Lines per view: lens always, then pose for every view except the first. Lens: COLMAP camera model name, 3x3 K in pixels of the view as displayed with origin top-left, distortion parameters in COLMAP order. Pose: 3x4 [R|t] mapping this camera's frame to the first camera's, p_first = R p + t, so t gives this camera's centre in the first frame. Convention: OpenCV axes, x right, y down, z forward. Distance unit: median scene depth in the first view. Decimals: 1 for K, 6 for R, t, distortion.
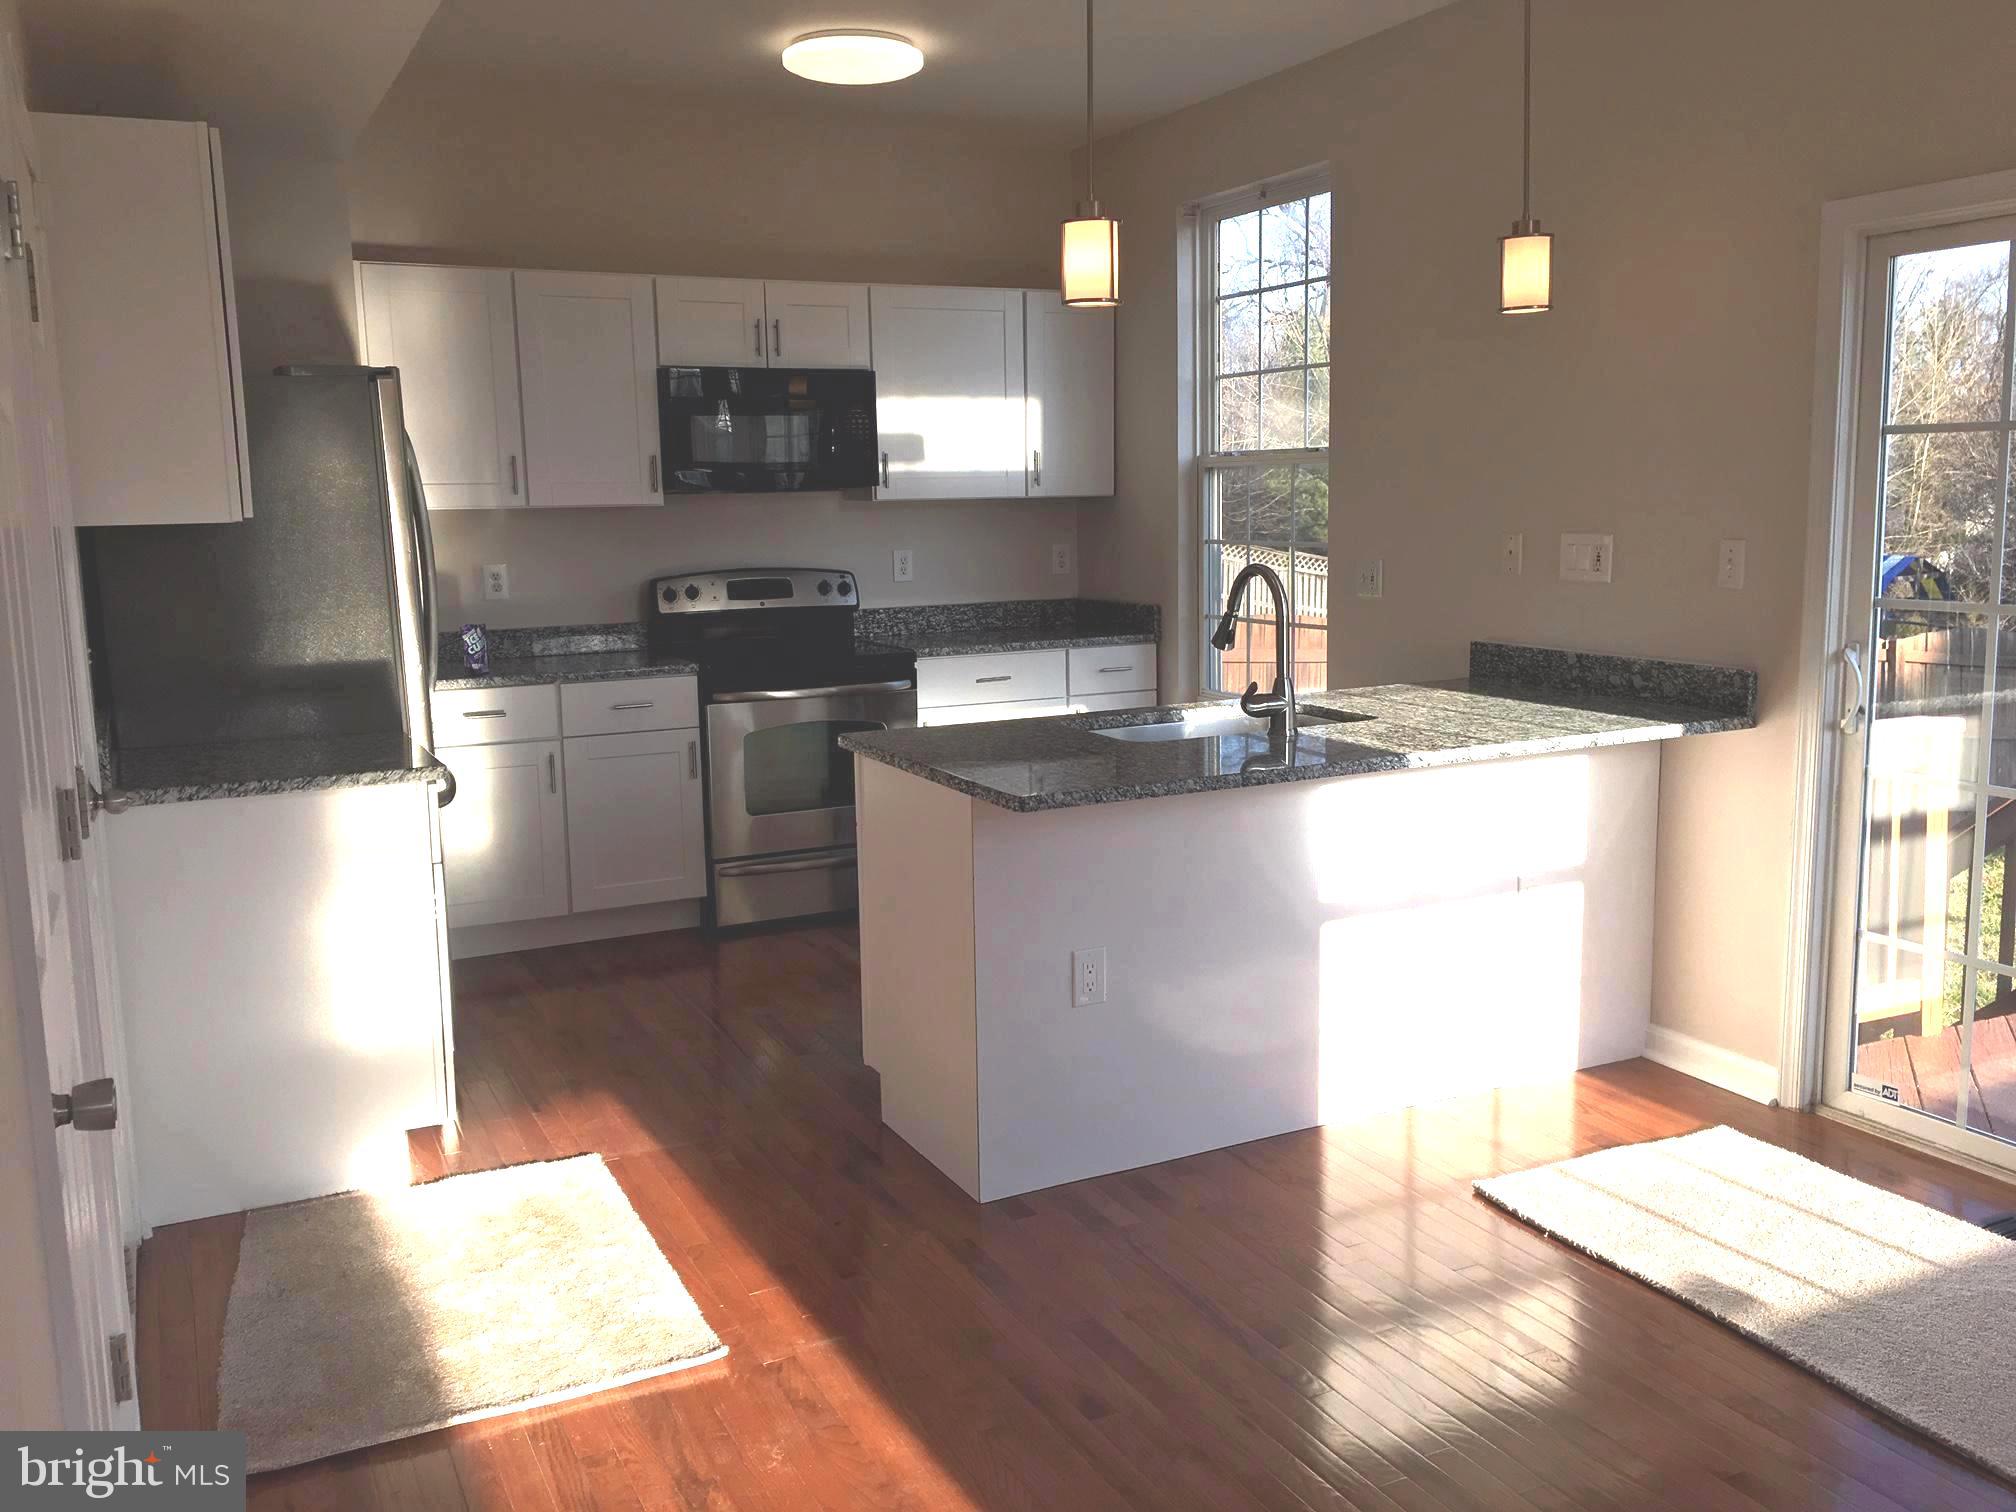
lens RADIAL K [[1709.9, 0, 1007.6], [0, 1709.9, 734.1], [0, 0, 1]] dist [0.092075, -0.124045]
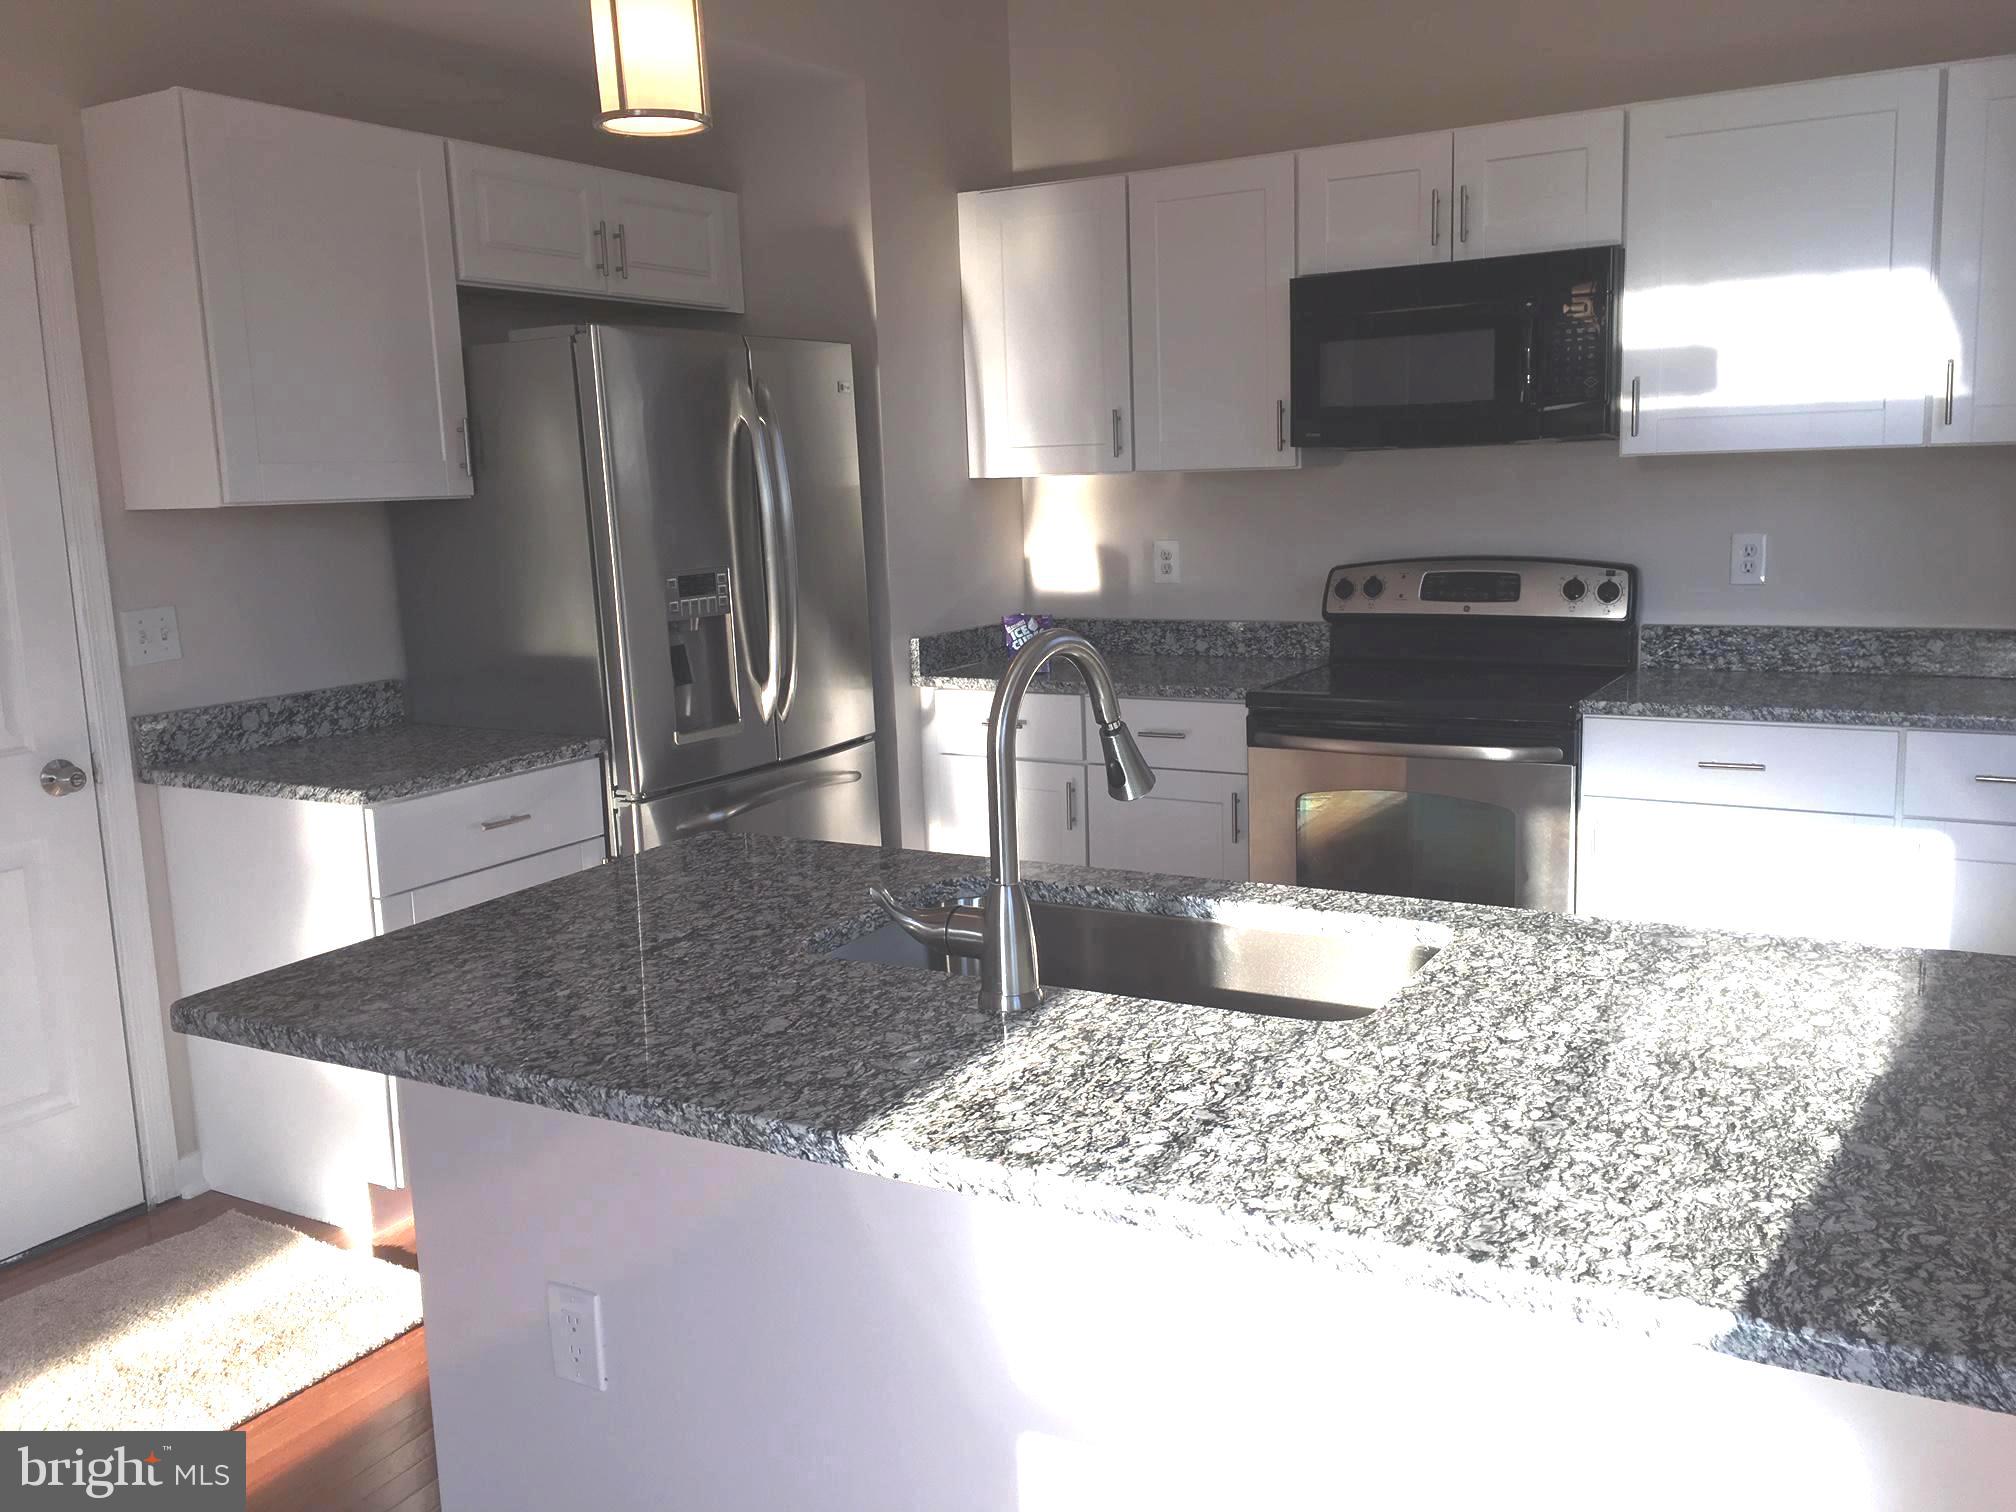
lens RADIAL K [[1709.9, 0, 1007.6], [0, 1709.9, 734.1], [0, 0, 1]] dist [0.092075, -0.124045]
pose [[0.549257, 0.130573, -0.825390, 0.446701], [-0.097584, 0.990982, 0.091831, -0.095731], [0.829936, 0.030106, 0.557045, 0.619637]]
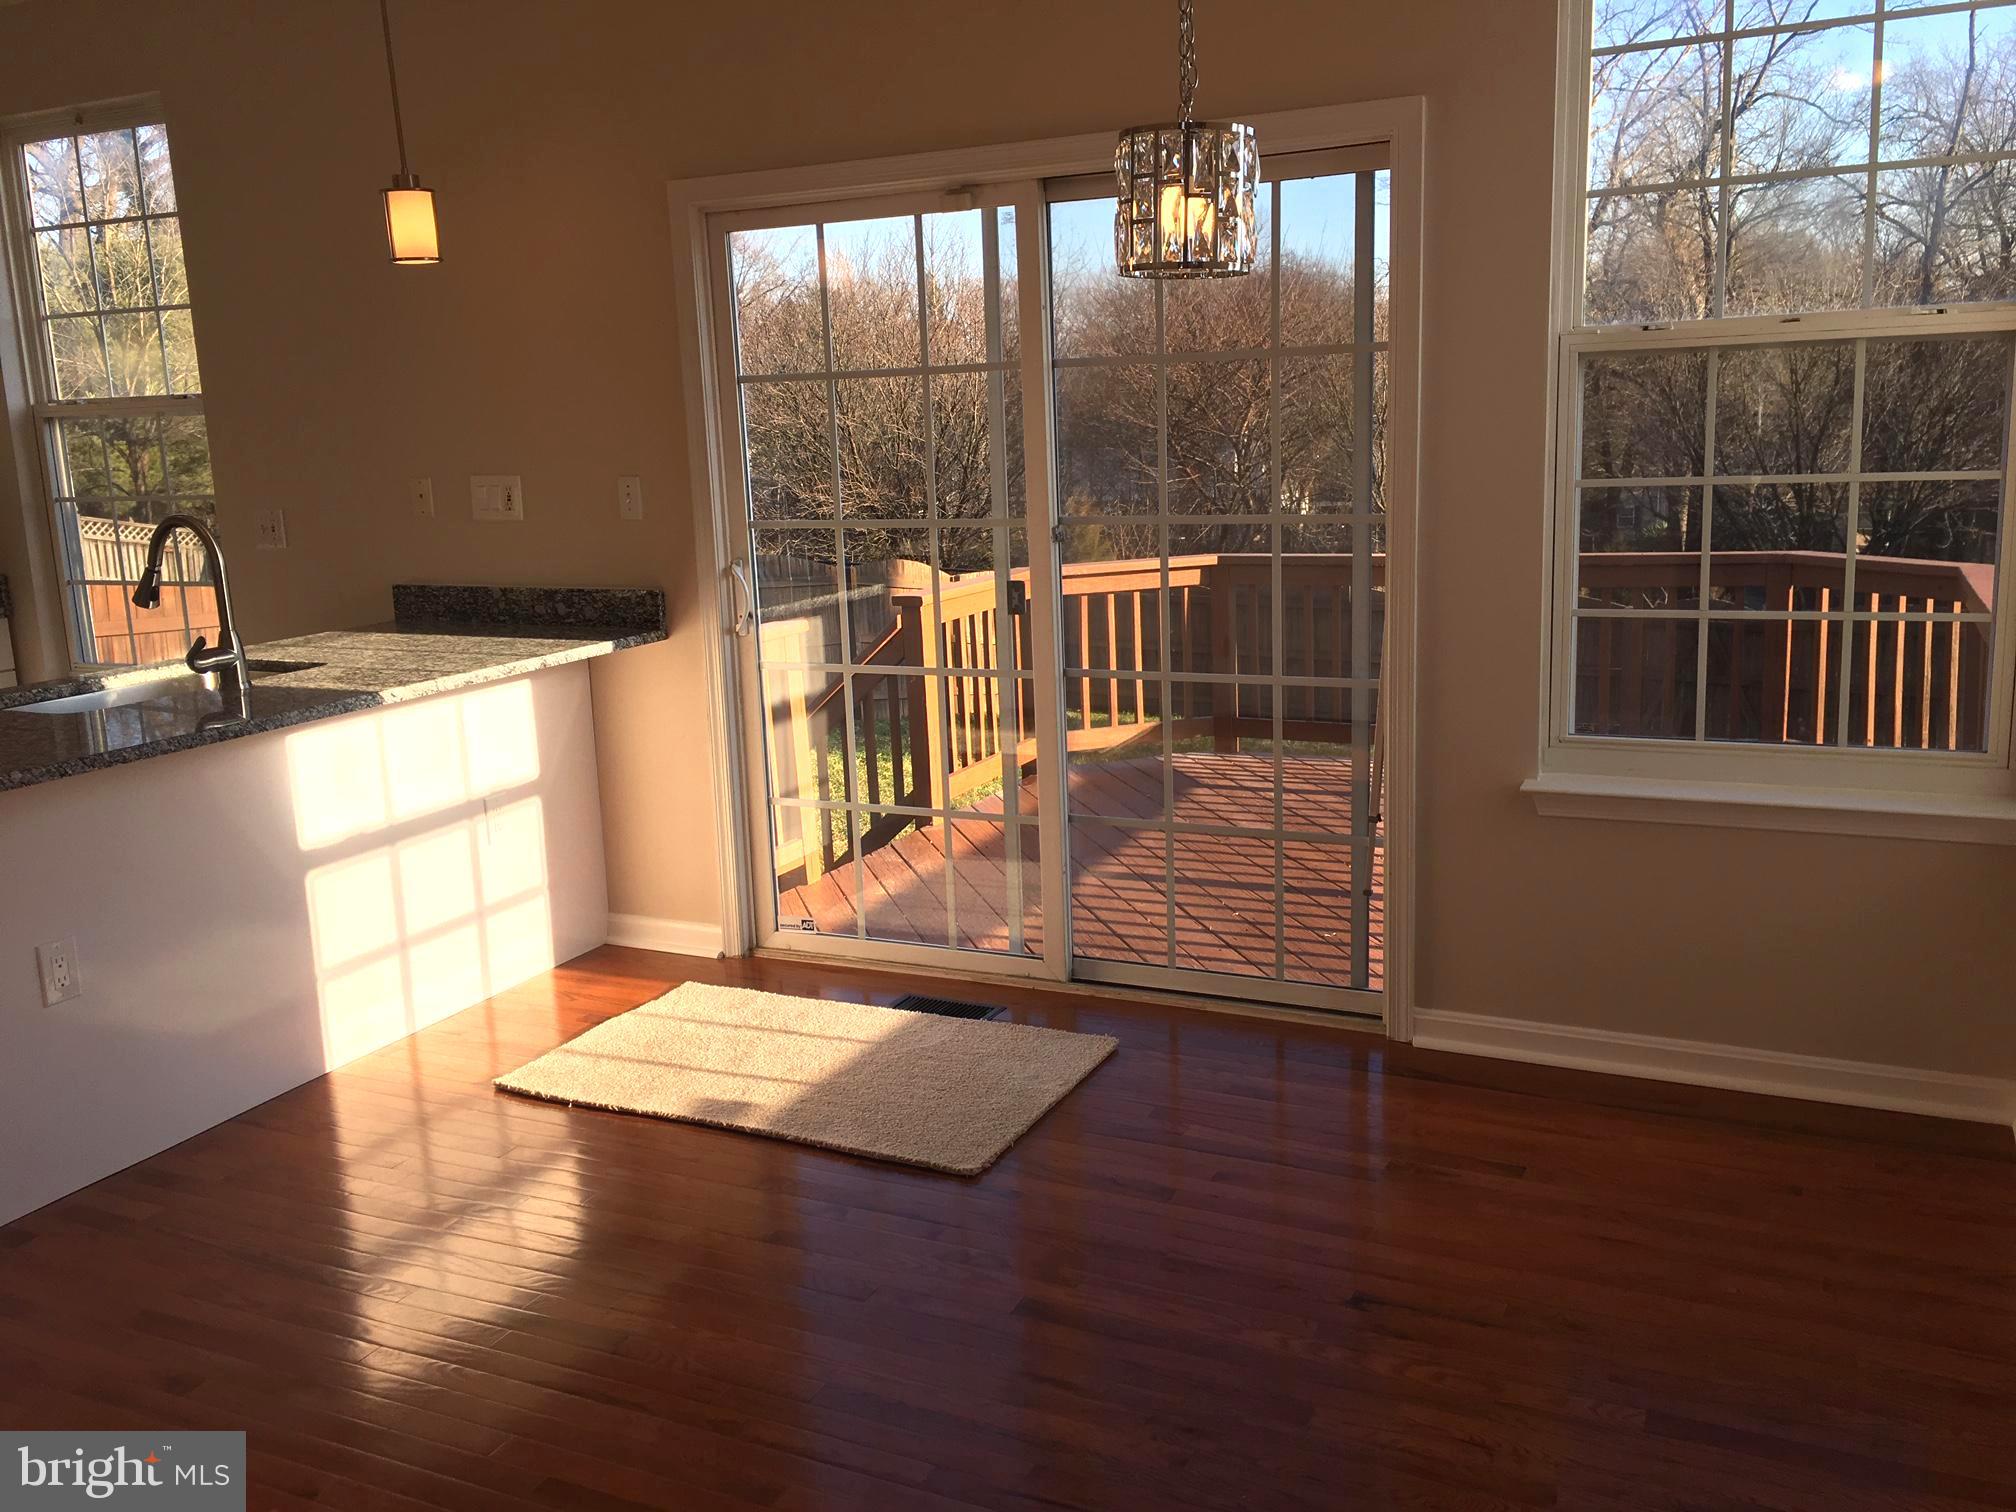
lens RADIAL K [[1709.9, 0, 1007.6], [0, 1709.9, 734.1], [0, 0, 1]] dist [0.092075, -0.124045]
pose [[0.788030, -0.126286, 0.602546, -0.075921], [0.110687, 0.991849, 0.063119, 0.010300], [-0.605605, 0.016954, 0.795585, -0.039648]]
